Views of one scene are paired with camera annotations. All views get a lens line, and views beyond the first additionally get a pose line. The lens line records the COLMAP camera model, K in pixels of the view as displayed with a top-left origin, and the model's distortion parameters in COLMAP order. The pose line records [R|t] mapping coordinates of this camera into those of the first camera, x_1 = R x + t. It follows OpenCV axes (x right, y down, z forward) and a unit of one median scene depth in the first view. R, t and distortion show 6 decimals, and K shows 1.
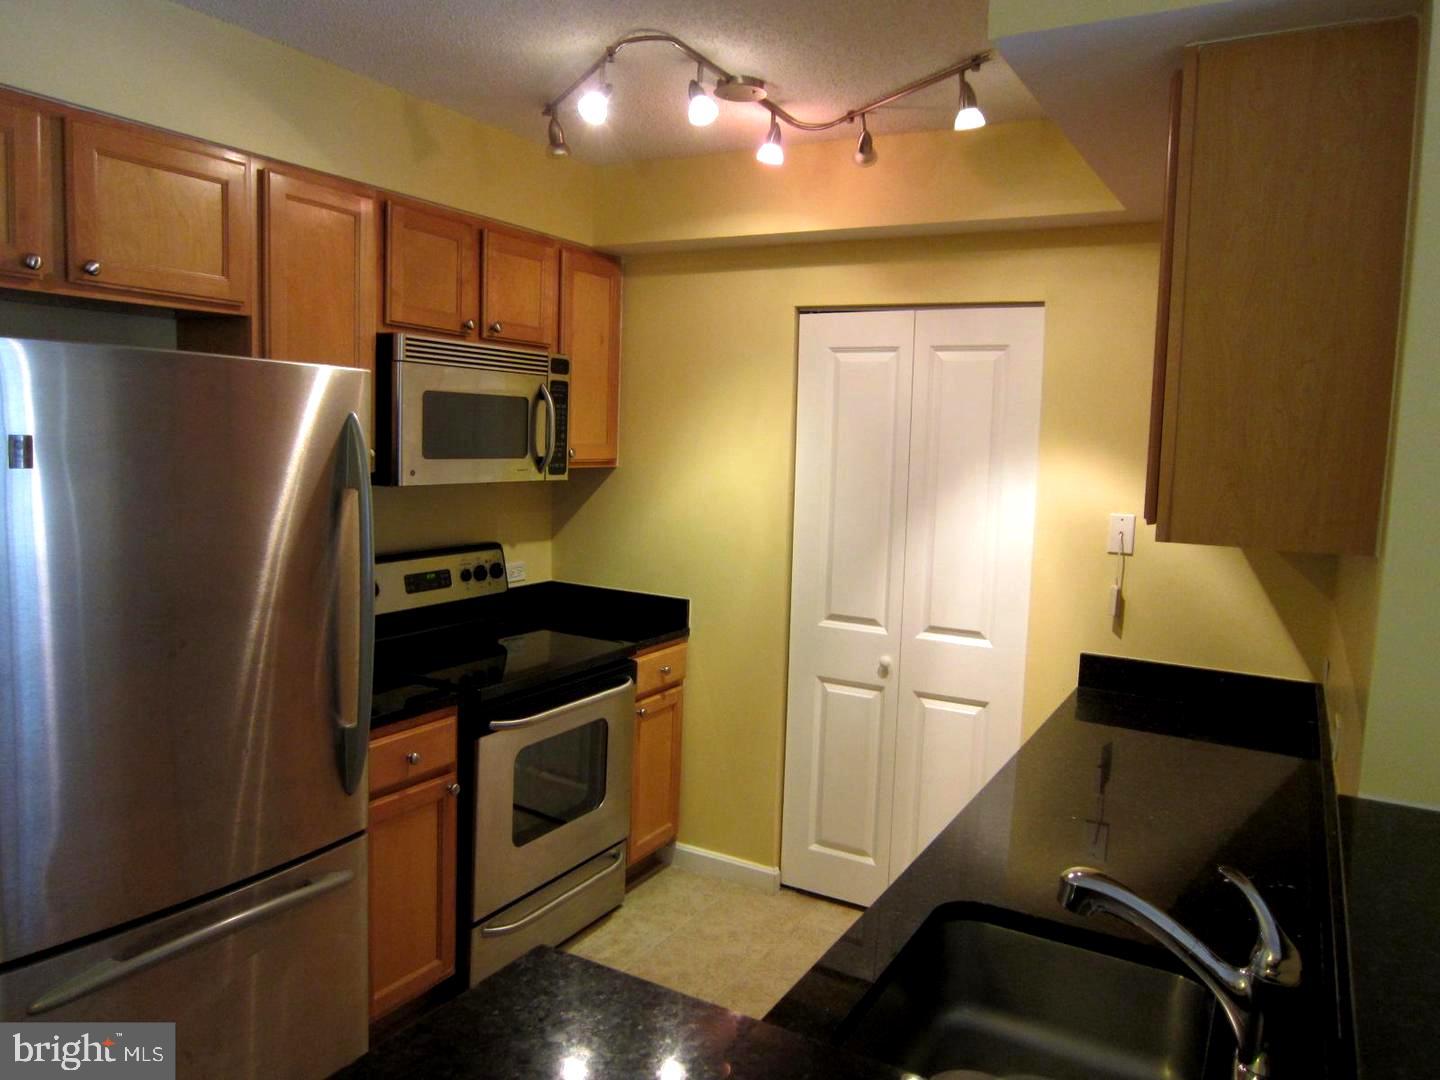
lens RADIAL K [[1031.2, 0, 720.0], [0, 1031.2, 540.0], [0, 0, 1]] dist [-0.039100, 0.018885]
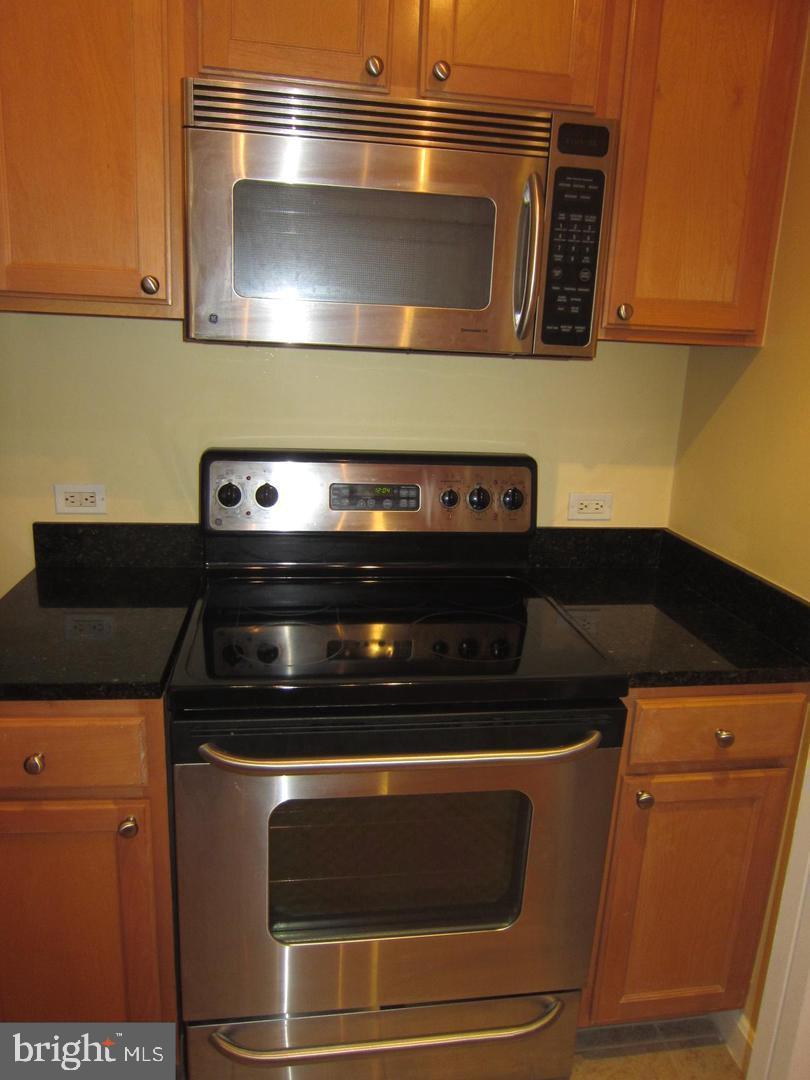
lens RADIAL K [[801.7, 0, 405.0], [0, 801.7, 540.0], [0, 0, 1]] dist [-0.016972, -0.000557]
pose [[0.616305, 0.191649, -0.763832, 0.143575], [-0.105728, 0.981291, 0.160903, -0.019894], [0.780378, -0.018407, 0.625037, 0.650224]]
